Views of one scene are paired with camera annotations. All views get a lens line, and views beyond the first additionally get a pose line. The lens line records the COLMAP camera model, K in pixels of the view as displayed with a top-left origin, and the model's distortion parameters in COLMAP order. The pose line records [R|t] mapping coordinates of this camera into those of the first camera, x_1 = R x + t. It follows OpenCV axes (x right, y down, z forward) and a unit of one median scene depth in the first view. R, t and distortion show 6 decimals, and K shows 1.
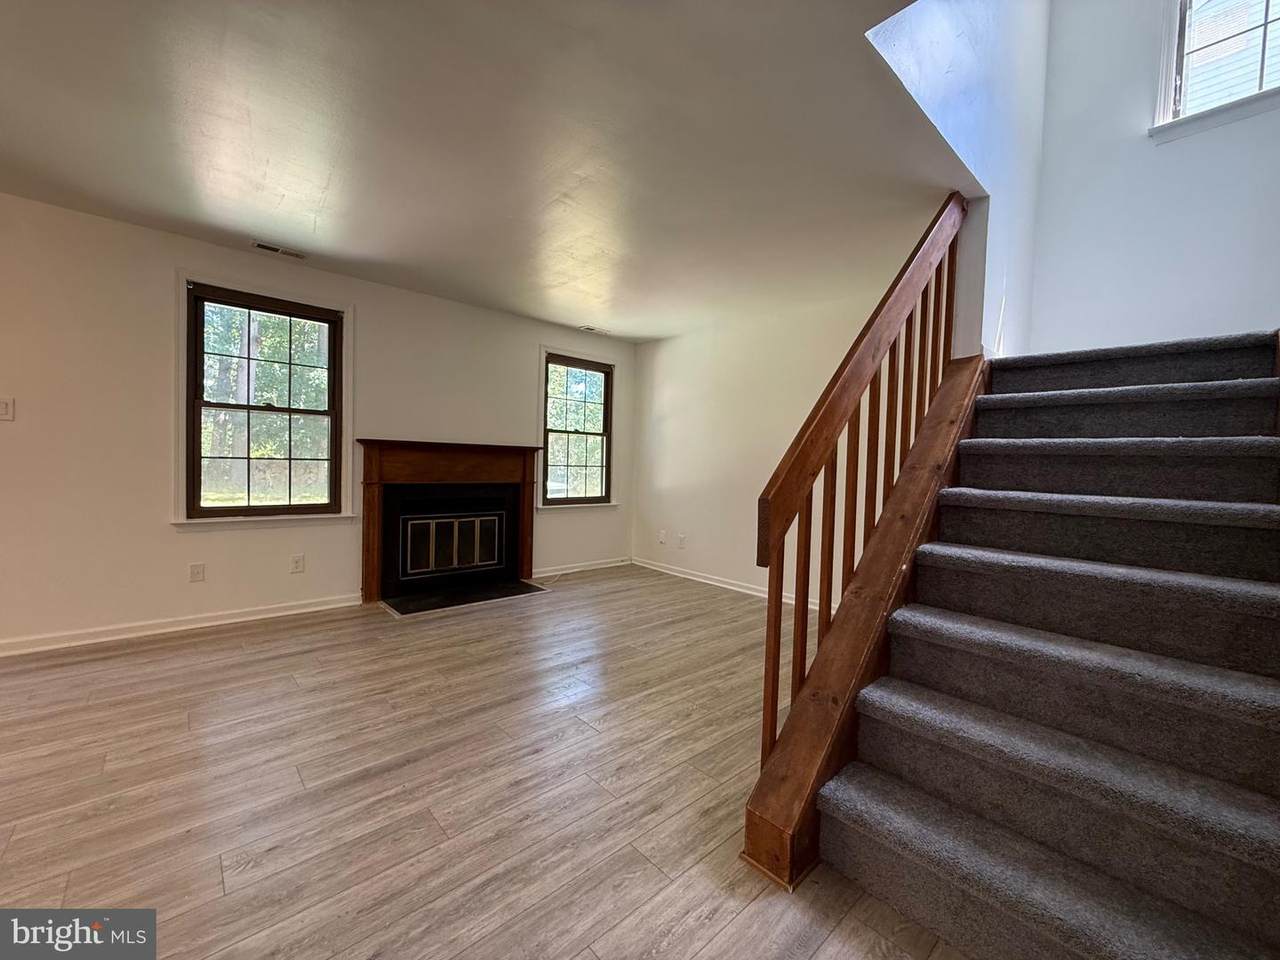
lens RADIAL K [[510.9, 0, 638.6], [0, 510.9, 476.7], [0, 0, 1]] dist [-0.001089, 0.000582]
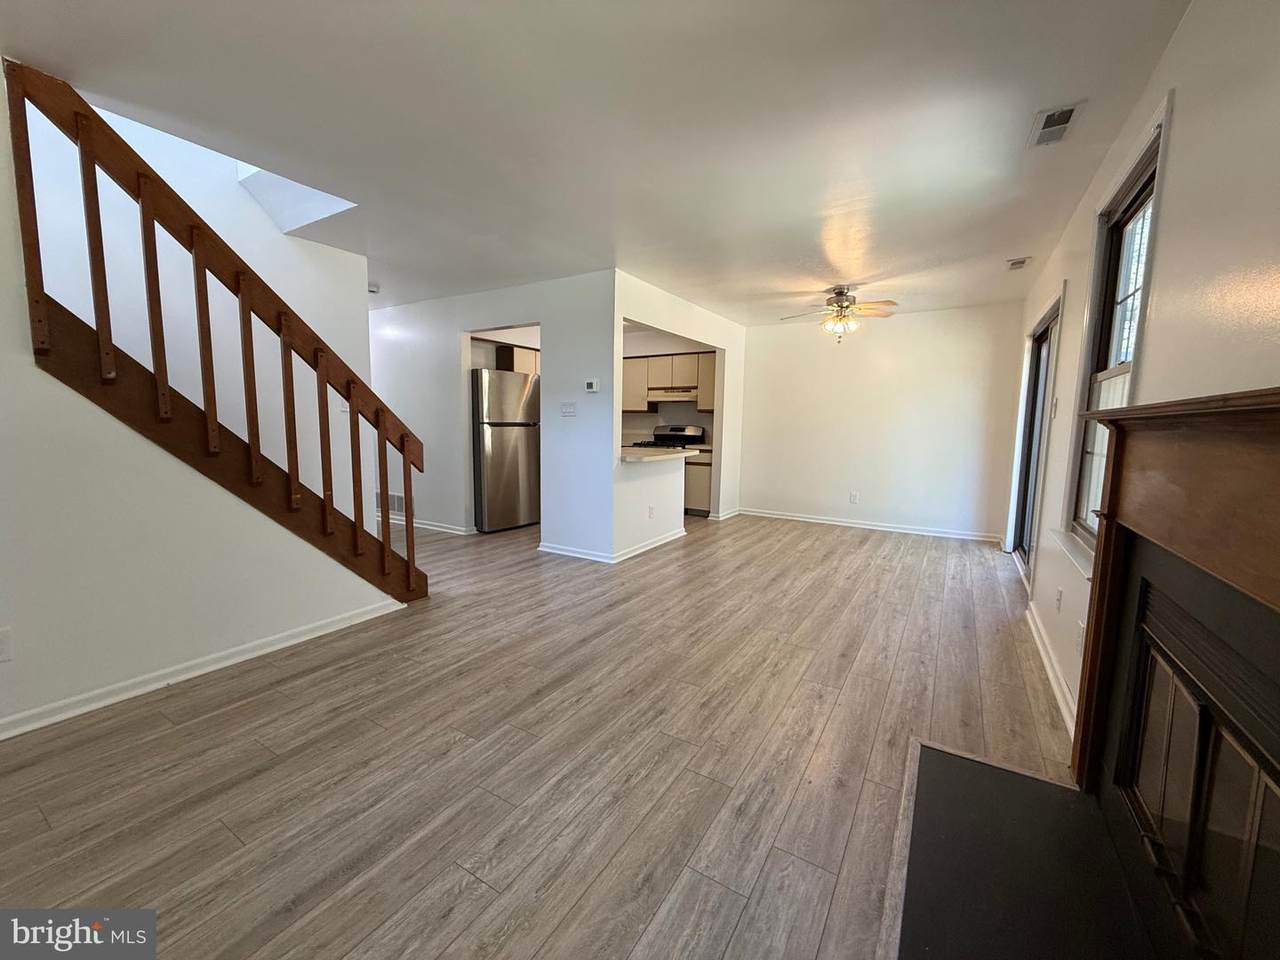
lens RADIAL K [[510.9, 0, 638.3], [0, 510.9, 479.2], [0, 0, 1]] dist [-0.001089, 0.000582]
pose [[-0.961761, -0.011830, -0.273633, -0.032056], [-0.048742, 0.990512, 0.128494, -0.062781], [0.269517, 0.136918, -0.953213, 1.529942]]
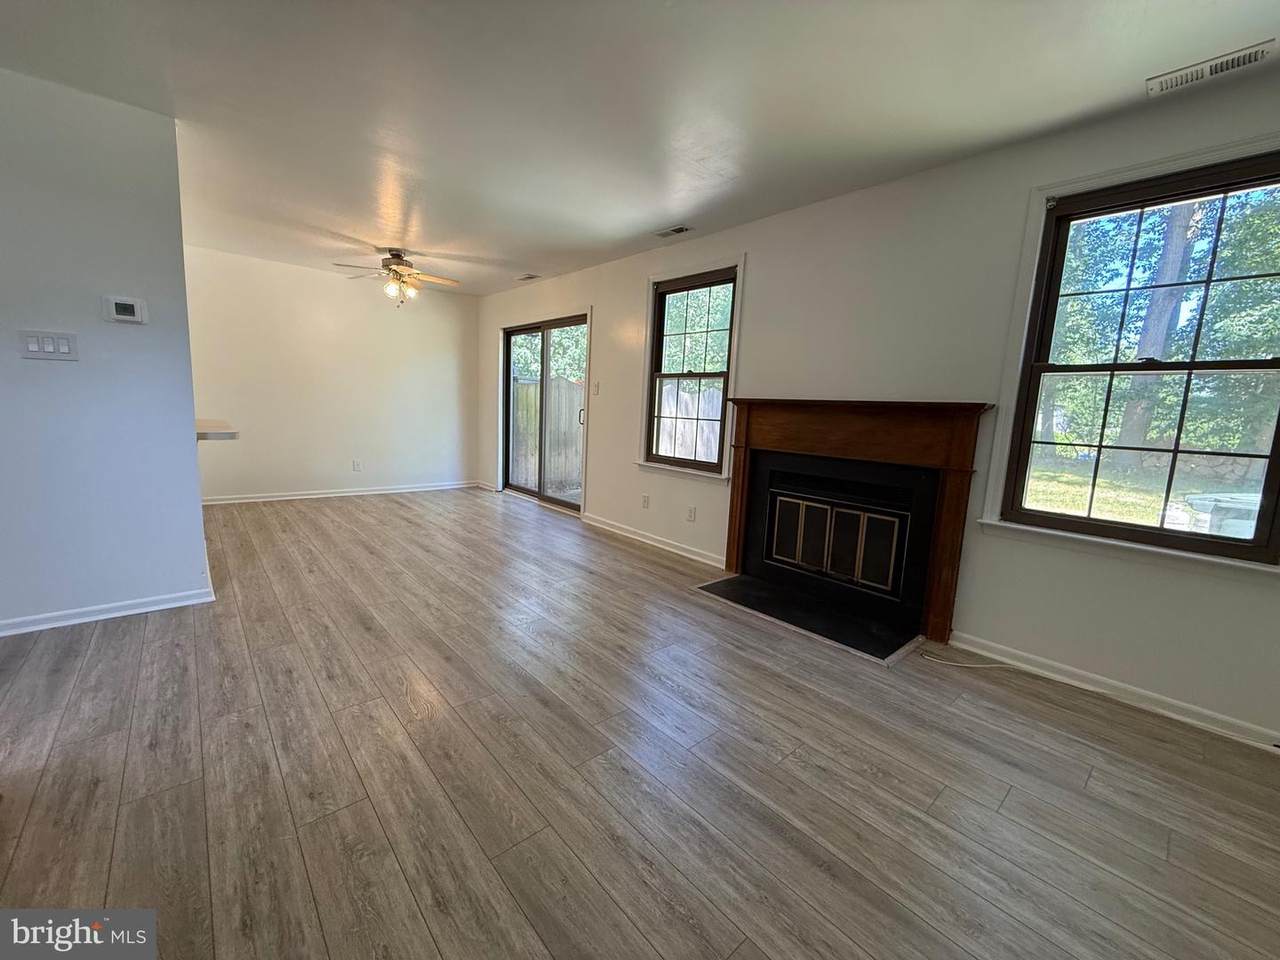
lens RADIAL K [[510.9, 0, 634.3], [0, 510.9, 479.0], [0, 0, 1]] dist [-0.001089, 0.000582]
pose [[-0.016556, 0.109678, -0.993829, 0.480277], [-0.073999, 0.991105, 0.110610, -0.019993], [0.997121, 0.075374, -0.008293, 0.967432]]
